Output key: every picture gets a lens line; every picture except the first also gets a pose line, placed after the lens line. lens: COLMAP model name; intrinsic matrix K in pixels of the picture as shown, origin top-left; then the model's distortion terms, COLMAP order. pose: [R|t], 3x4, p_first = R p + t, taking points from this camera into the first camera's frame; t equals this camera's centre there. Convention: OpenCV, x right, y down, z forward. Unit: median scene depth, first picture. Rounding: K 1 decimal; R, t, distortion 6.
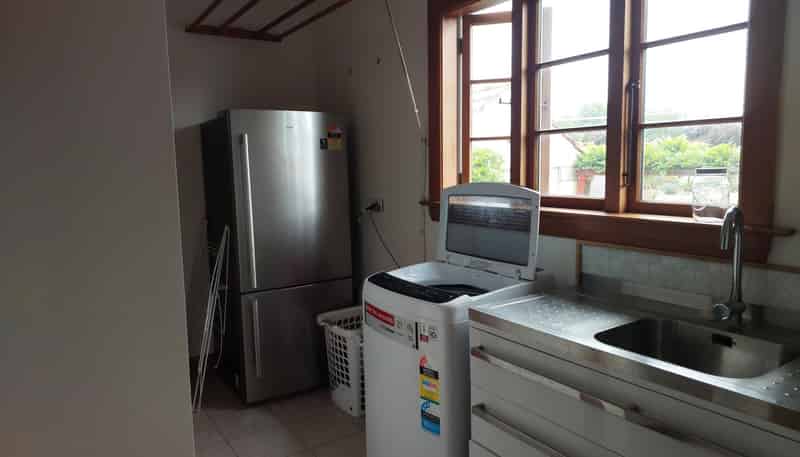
lens RADIAL K [[545.5, 0, 390.5], [0, 545.5, 227.0], [0, 0, 1]] dist [0.104577, -0.131445]
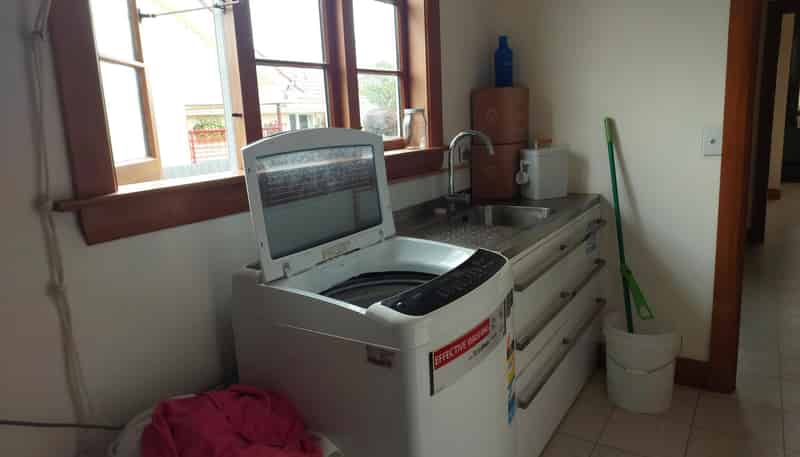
lens RADIAL K [[545.5, 0, 390.5], [0, 545.5, 227.0], [0, 0, 1]] dist [0.104577, -0.131445]
pose [[-0.405175, -0.142159, 0.903119, -0.484416], [0.159006, 0.961824, 0.222736, -0.101749], [-0.900306, 0.233849, -0.367103, 1.207060]]
